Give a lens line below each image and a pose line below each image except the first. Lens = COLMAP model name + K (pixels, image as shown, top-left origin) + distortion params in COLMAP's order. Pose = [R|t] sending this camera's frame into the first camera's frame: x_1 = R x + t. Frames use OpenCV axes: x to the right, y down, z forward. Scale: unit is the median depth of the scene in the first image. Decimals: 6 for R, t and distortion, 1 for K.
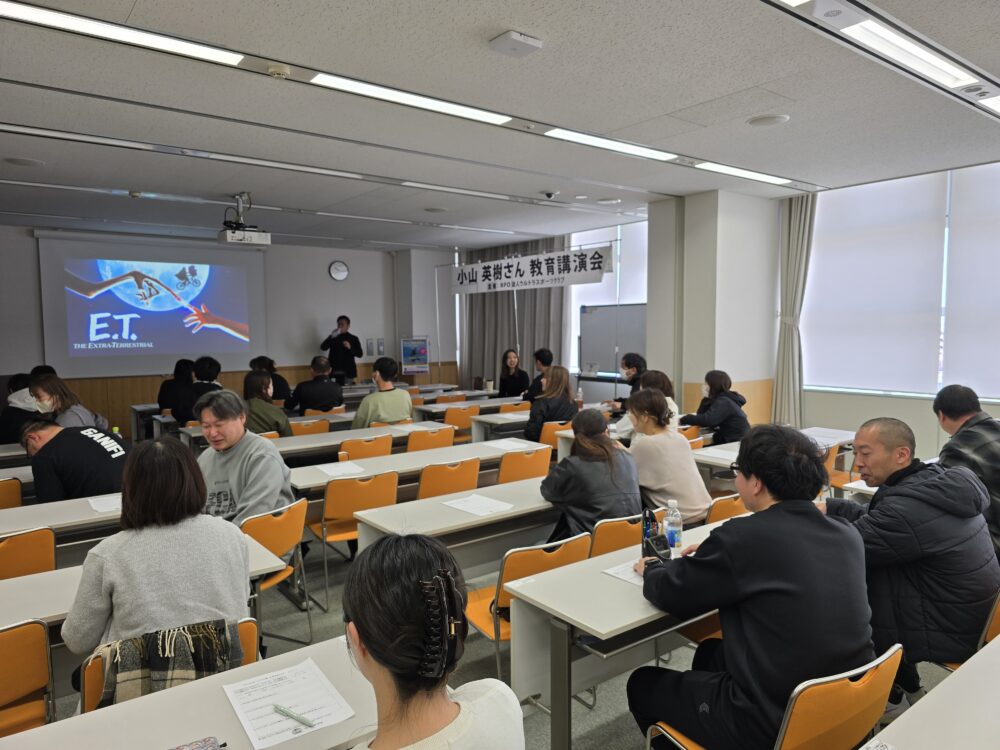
lens RADIAL K [[674.7, 0, 506.2], [0, 674.7, 377.3], [0, 0, 1]] dist [0.067897, -0.067474]
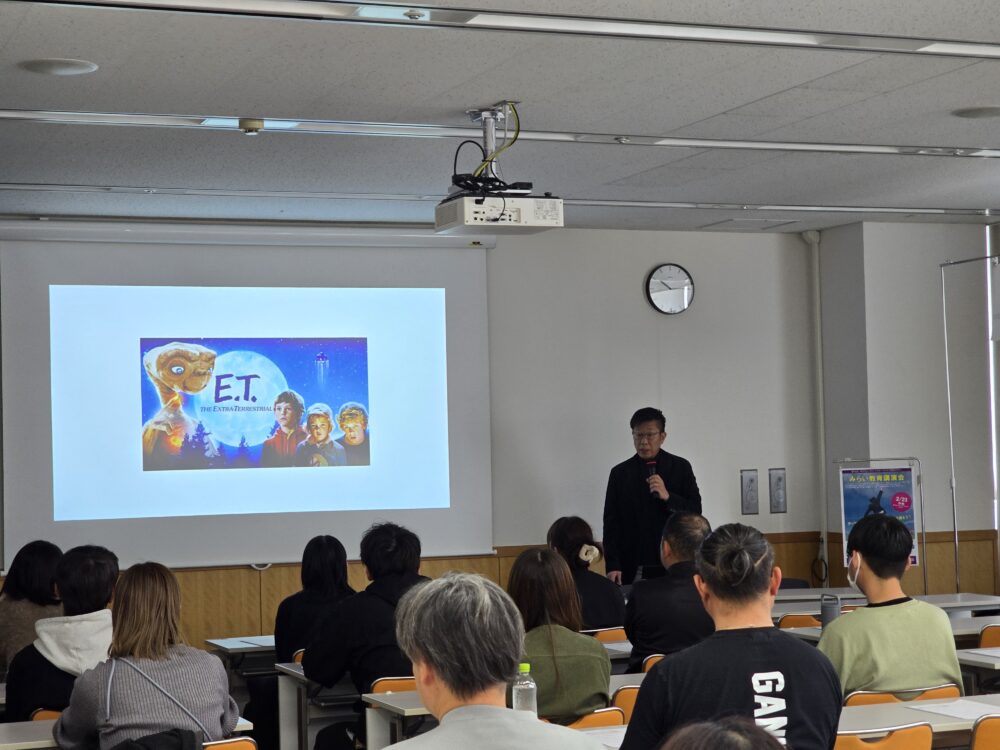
lens RADIAL K [[1934.3, 0, 500.0], [0, 1934.3, 375.0], [0, 0, 1]] dist [-0.190491, 2.470116]
pose [[0.962411, -0.025474, -0.270399, -0.067162], [-0.003933, 0.994180, -0.107659, 0.006924], [0.271567, 0.104676, 0.956710, -0.048250]]
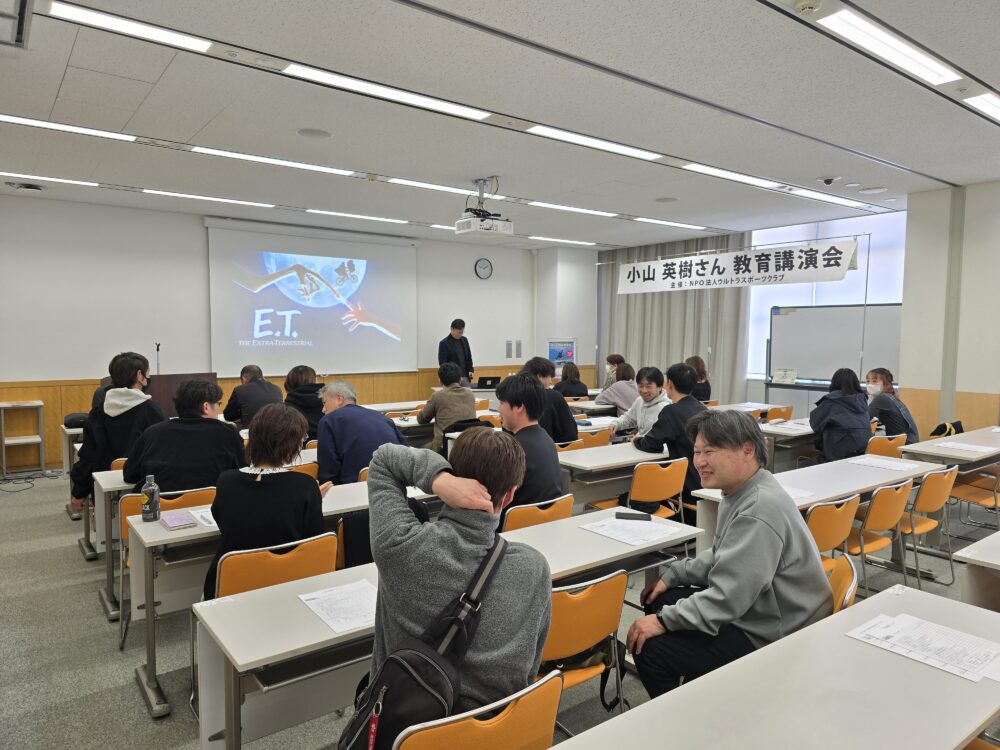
lens RADIAL K [[674.7, 0, 506.2], [0, 674.7, 377.3], [0, 0, 1]] dist [0.067897, -0.067474]
pose [[0.999902, 0.013922, -0.001451, -0.281458], [-0.013932, 0.999878, -0.007091, 0.002750], [0.001352, 0.007111, 0.999974, 0.073512]]
